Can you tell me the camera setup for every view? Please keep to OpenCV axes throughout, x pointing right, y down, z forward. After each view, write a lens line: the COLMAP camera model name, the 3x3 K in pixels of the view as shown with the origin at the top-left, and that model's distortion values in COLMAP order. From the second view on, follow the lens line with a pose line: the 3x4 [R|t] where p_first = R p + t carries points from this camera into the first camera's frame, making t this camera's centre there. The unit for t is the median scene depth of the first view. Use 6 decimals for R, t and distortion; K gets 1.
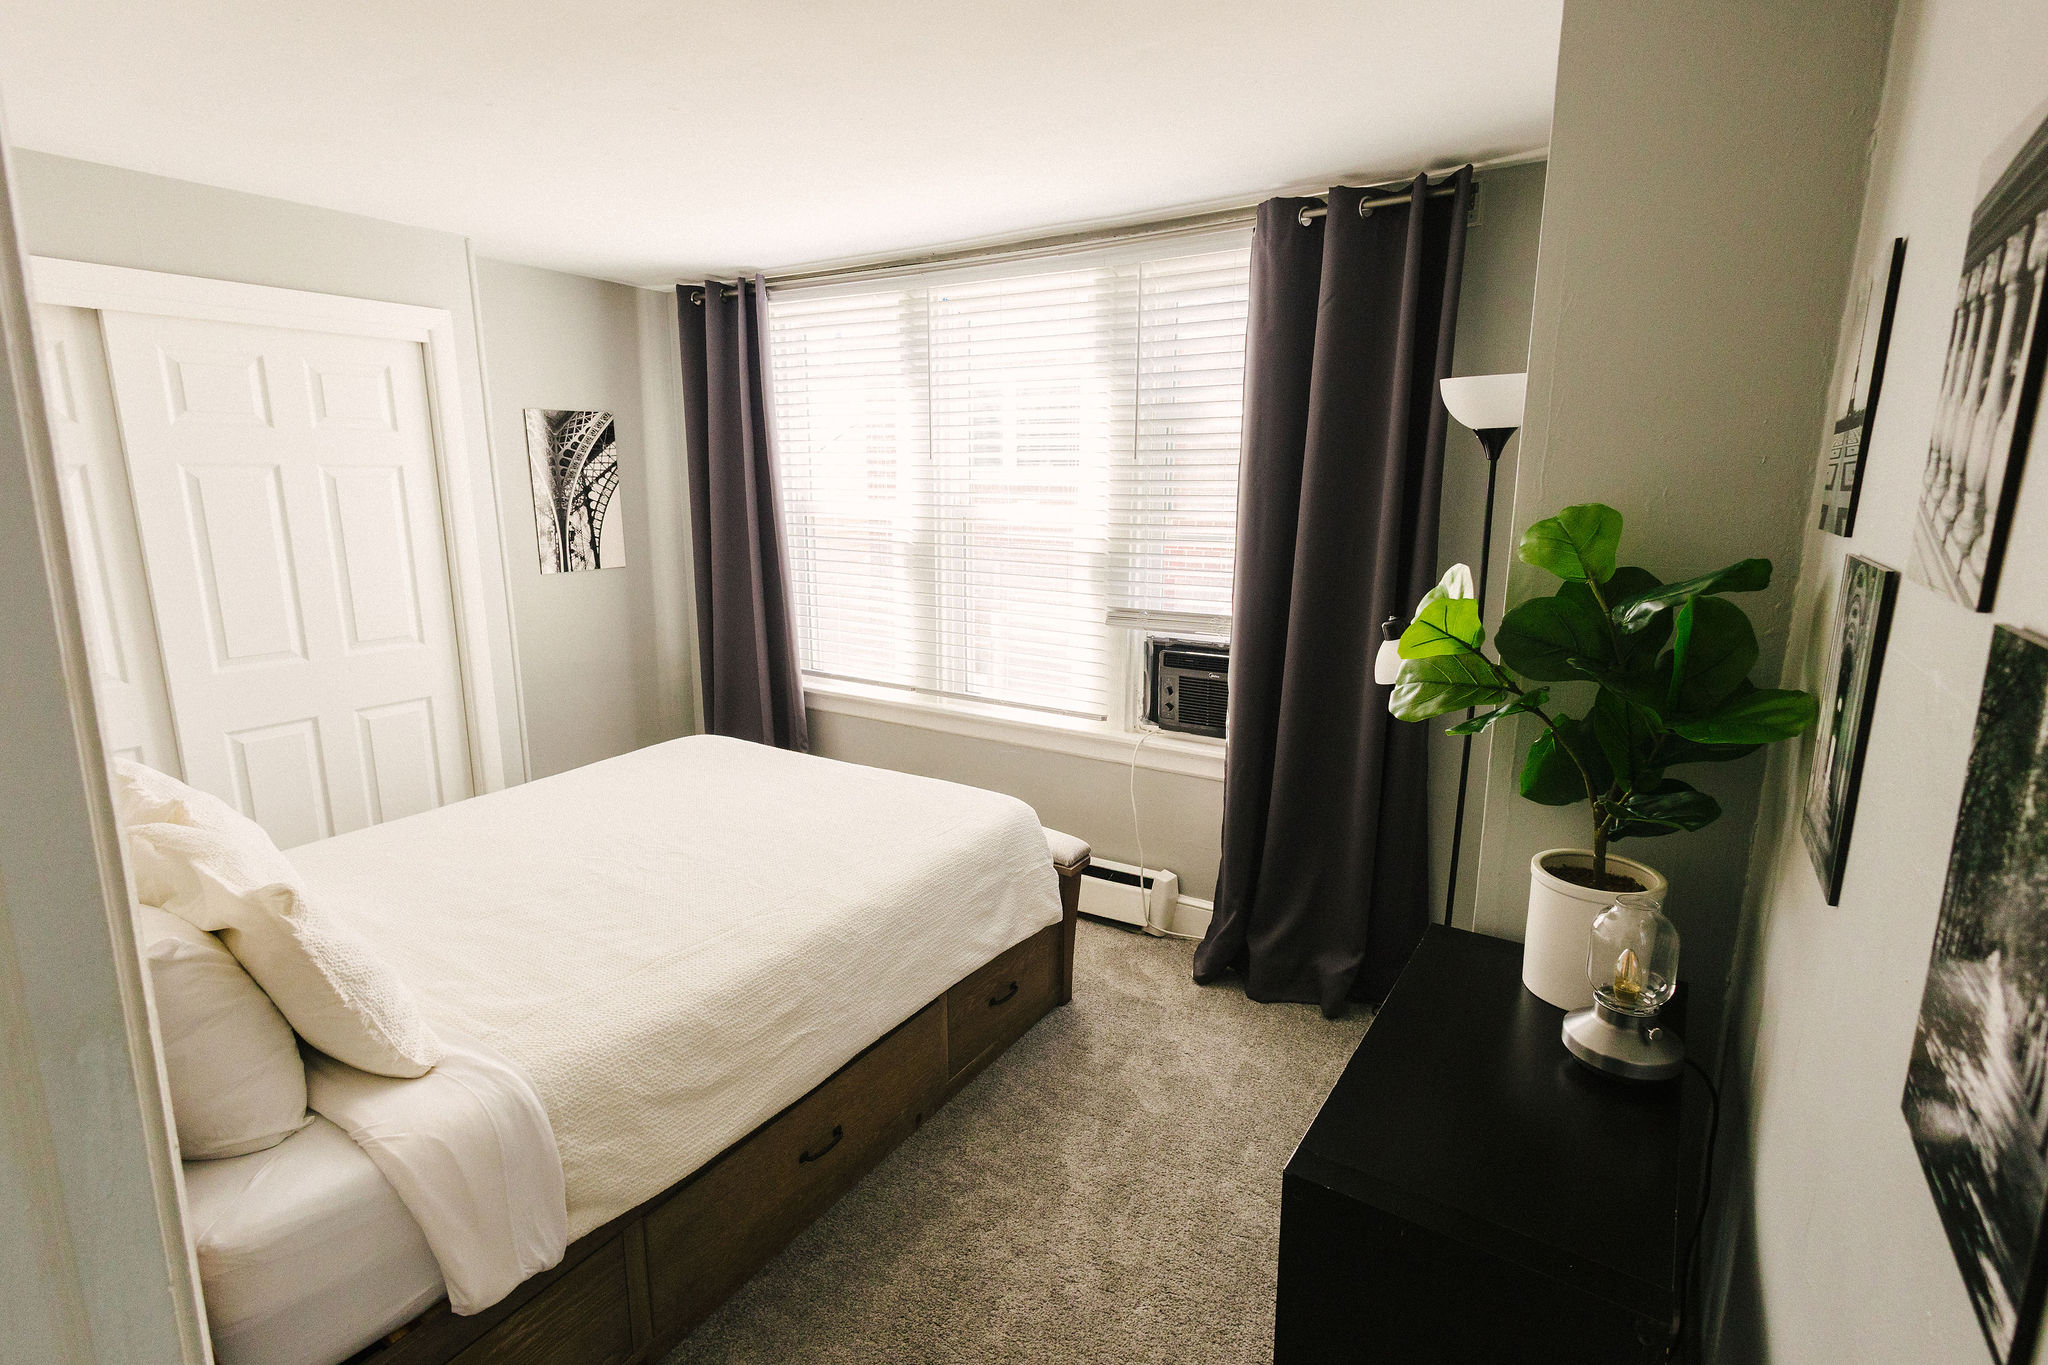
lens RADIAL K [[965.7, 0, 1018.8], [0, 965.7, 682.0], [0, 0, 1]] dist [0.006522, -0.000829]
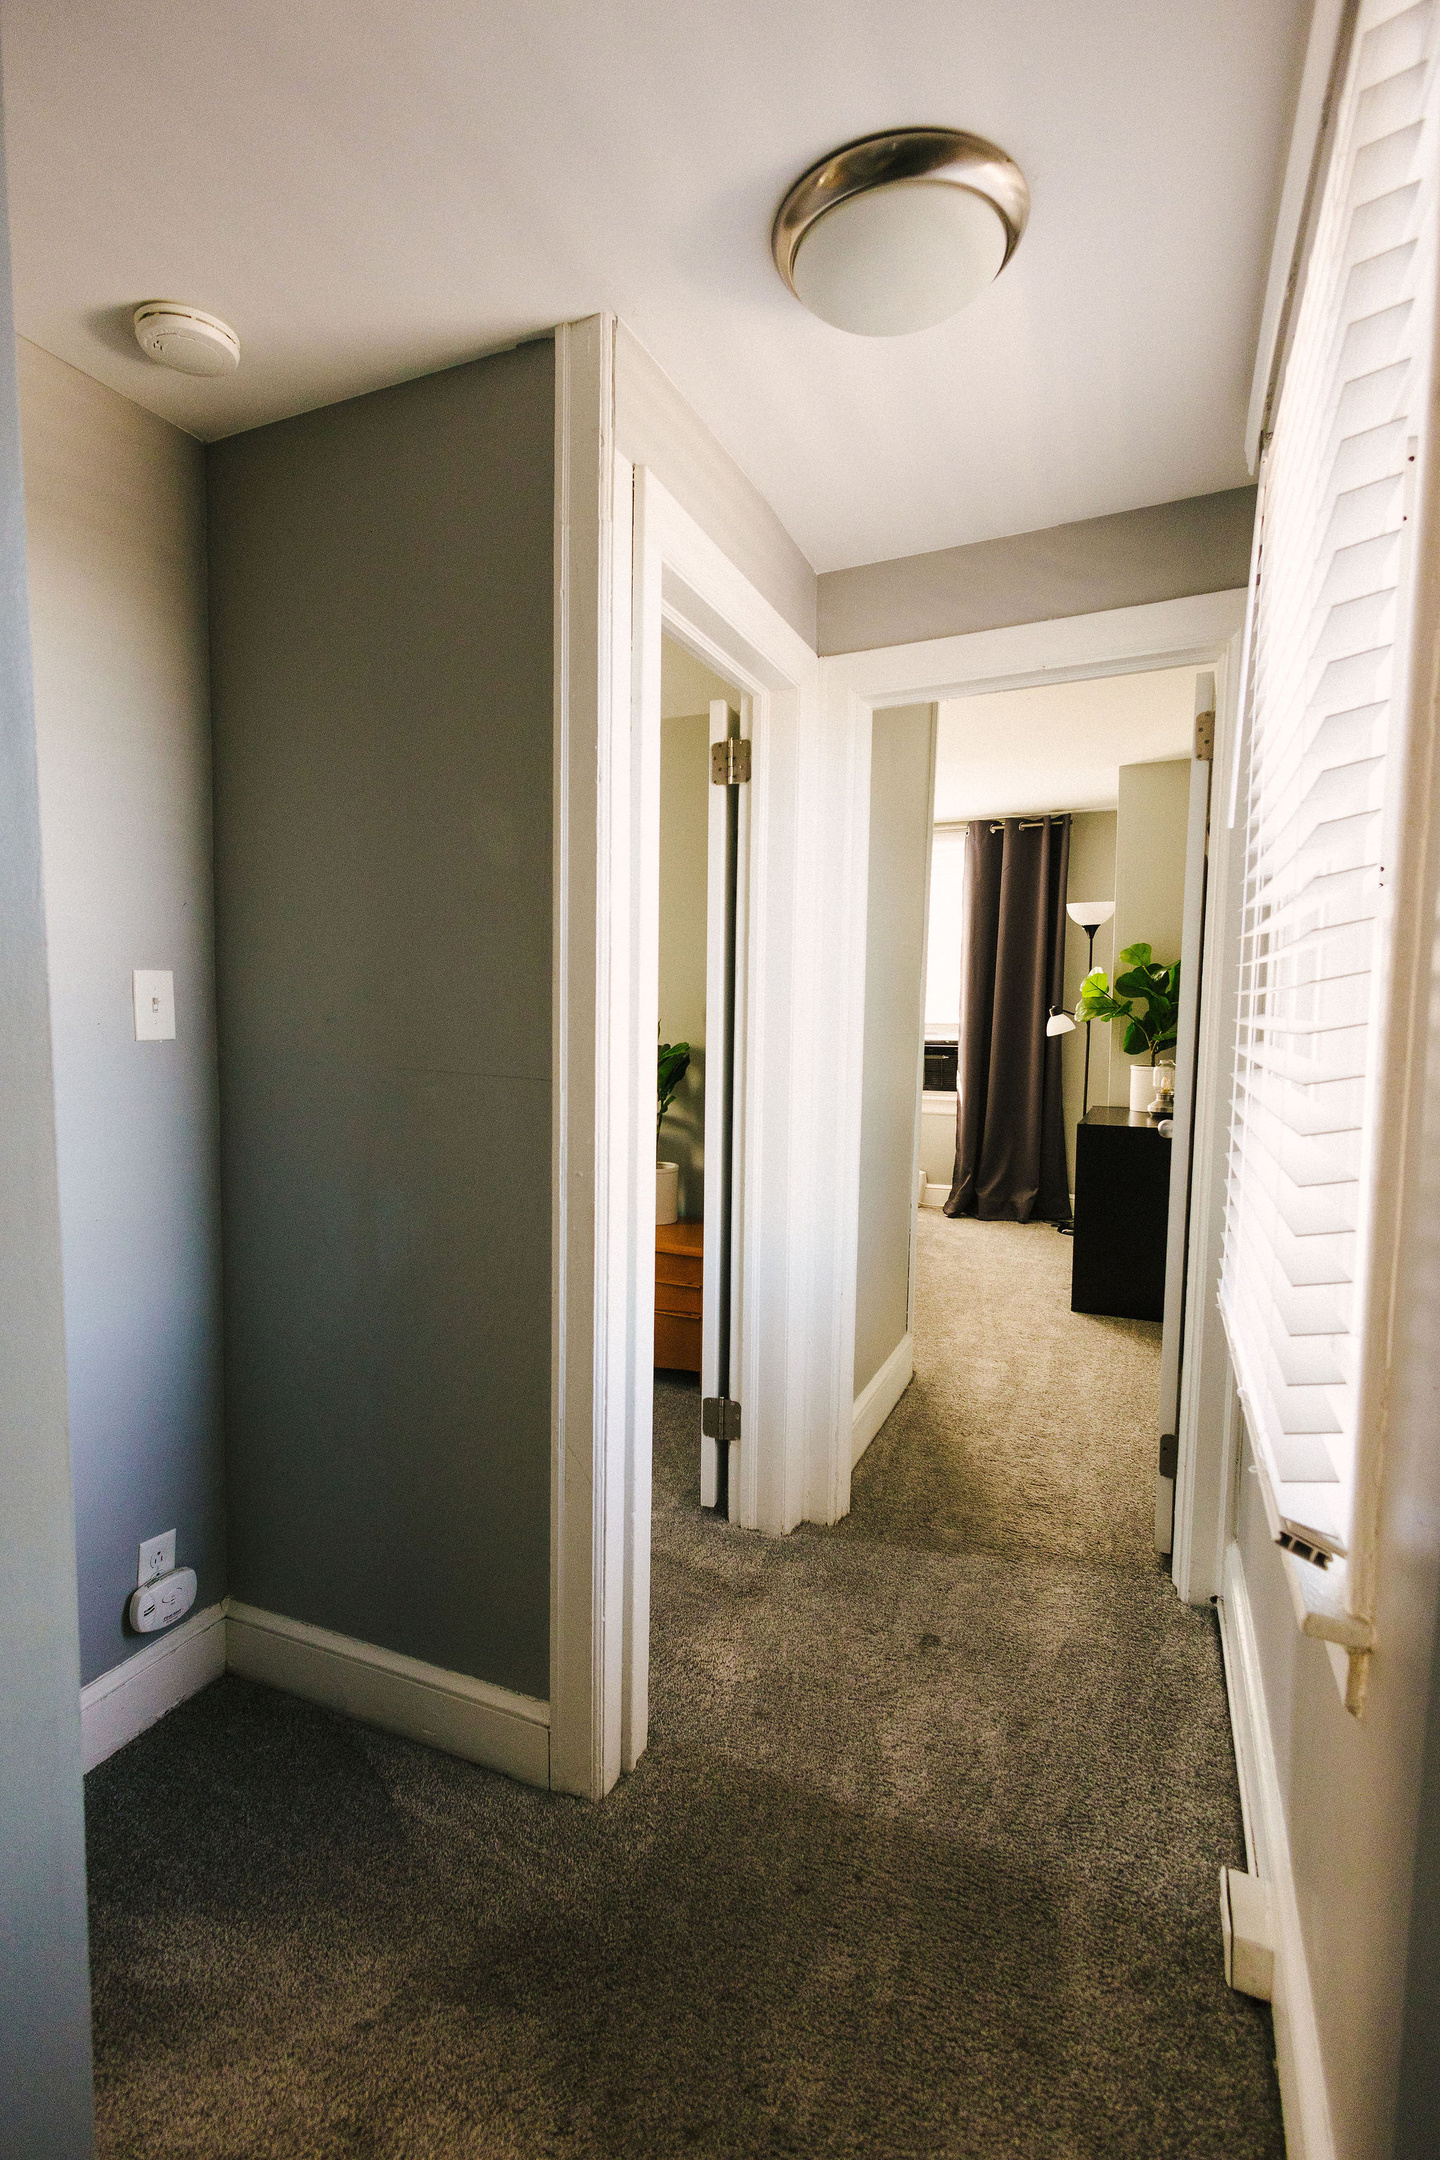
lens RADIAL K [[953.9, 0, 720.0], [0, 953.9, 1080.0], [0, 0, 1]] dist [-0.000893, -0.000063]
pose [[0.987624, -0.001205, 0.156835, -0.532605], [0.022027, 0.991126, -0.131090, 0.276271], [-0.155285, 0.132922, 0.978886, -0.749211]]
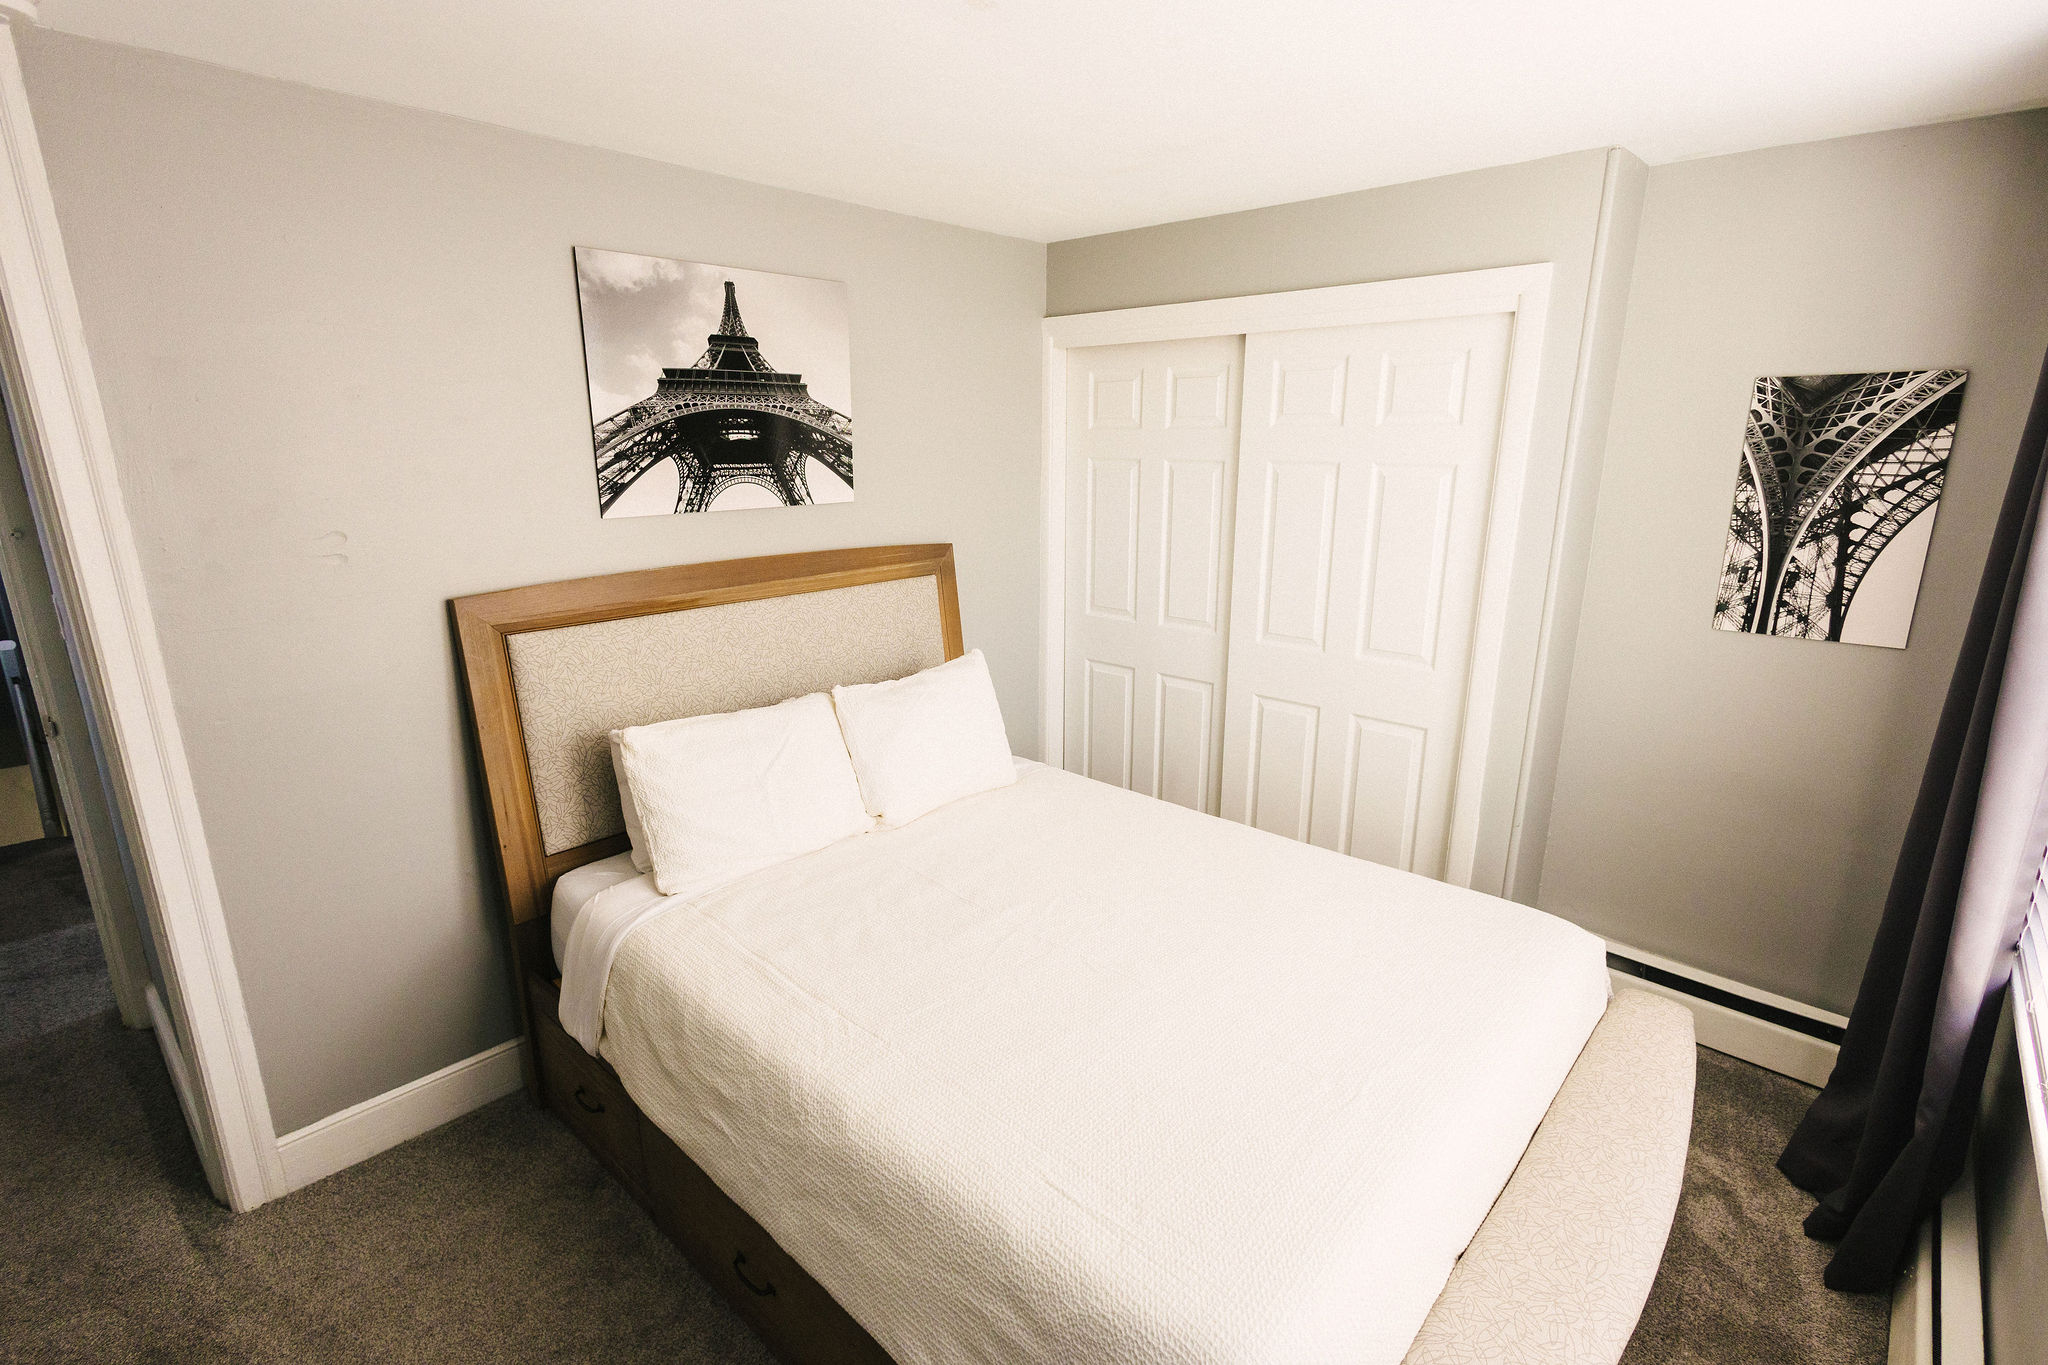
lens RADIAL K [[969.9, 0, 1024.0], [0, 969.9, 682.5], [0, 0, 1]] dist [-0.000089, 0.000145]
pose [[-0.175295, 0.252456, -0.951597, 0.284078], [-0.205097, 0.935993, 0.286097, -0.206090], [0.962916, 0.245321, -0.112297, 0.759956]]
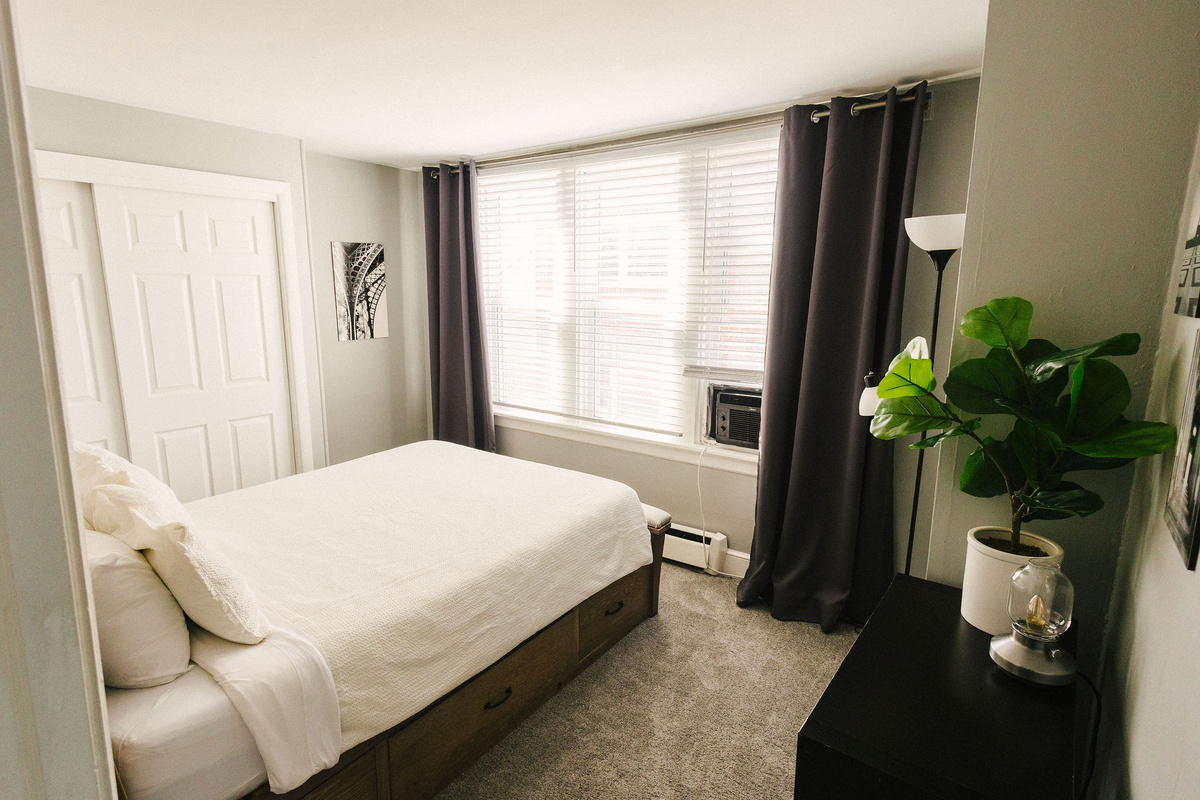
lens RADIAL K [[600.4, 0, 582.5], [0, 600.4, 400.4], [0, 0, 1]] dist [0.004376, 0.000227]
pose [[0.997152, 0.016218, -0.073658, -0.000728], [-0.017699, 0.999653, -0.019492, 0.003331], [0.073317, 0.020740, 0.997093, 0.009654]]
